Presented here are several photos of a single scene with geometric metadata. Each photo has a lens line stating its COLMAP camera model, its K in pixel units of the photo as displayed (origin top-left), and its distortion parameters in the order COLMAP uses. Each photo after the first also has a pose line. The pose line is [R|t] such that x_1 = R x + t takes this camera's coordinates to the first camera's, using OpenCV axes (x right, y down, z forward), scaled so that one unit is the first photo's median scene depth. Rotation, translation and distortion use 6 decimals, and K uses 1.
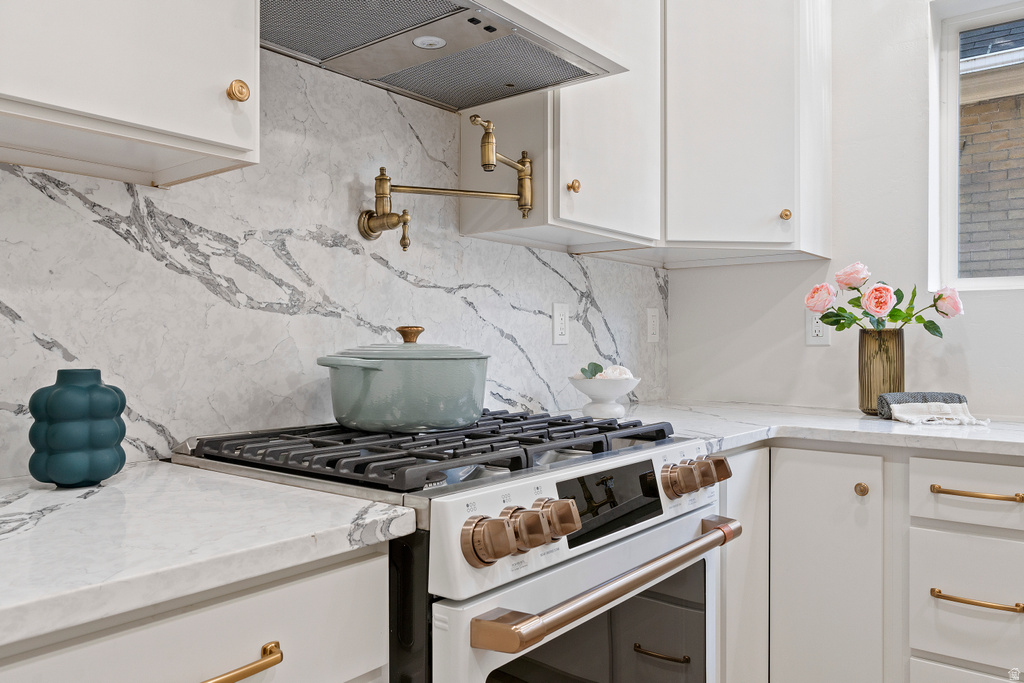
lens RADIAL K [[762.2, 0, 507.9], [0, 762.2, 346.8], [0, 0, 1]] dist [-0.003675, 0.003108]
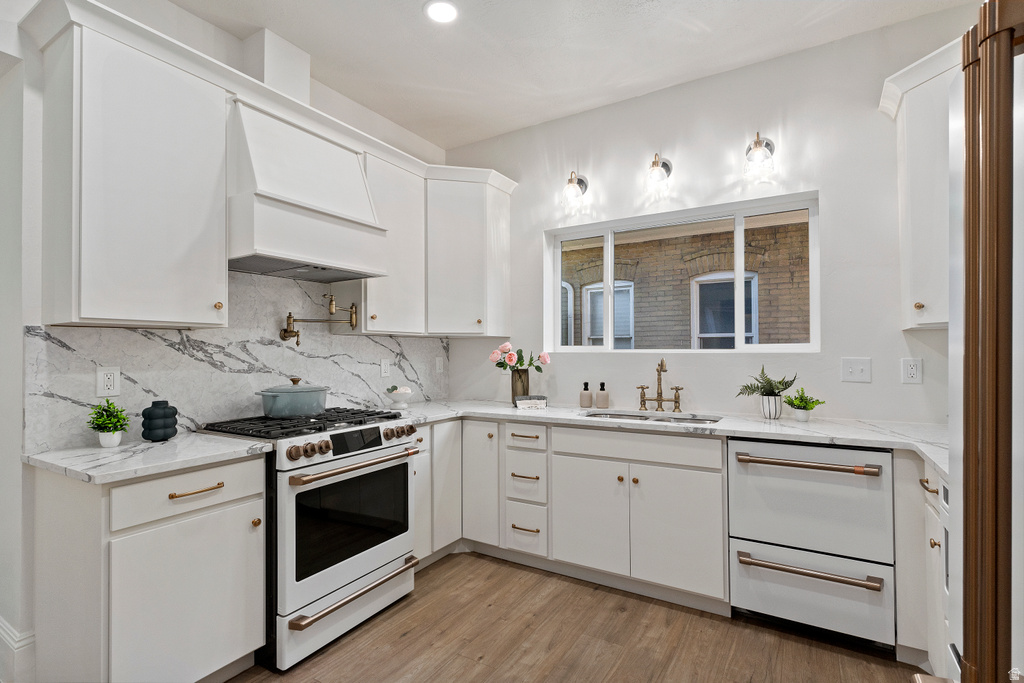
lens RADIAL K [[494.5, 0, 518.0], [0, 494.5, 345.9], [0, 0, 1]] dist [0.004392, -0.001157]
pose [[0.991886, -0.006771, 0.126950, 0.384842], [0.008809, 0.999841, -0.015497, -0.096570], [-0.126825, 0.016490, 0.991788, -0.731698]]
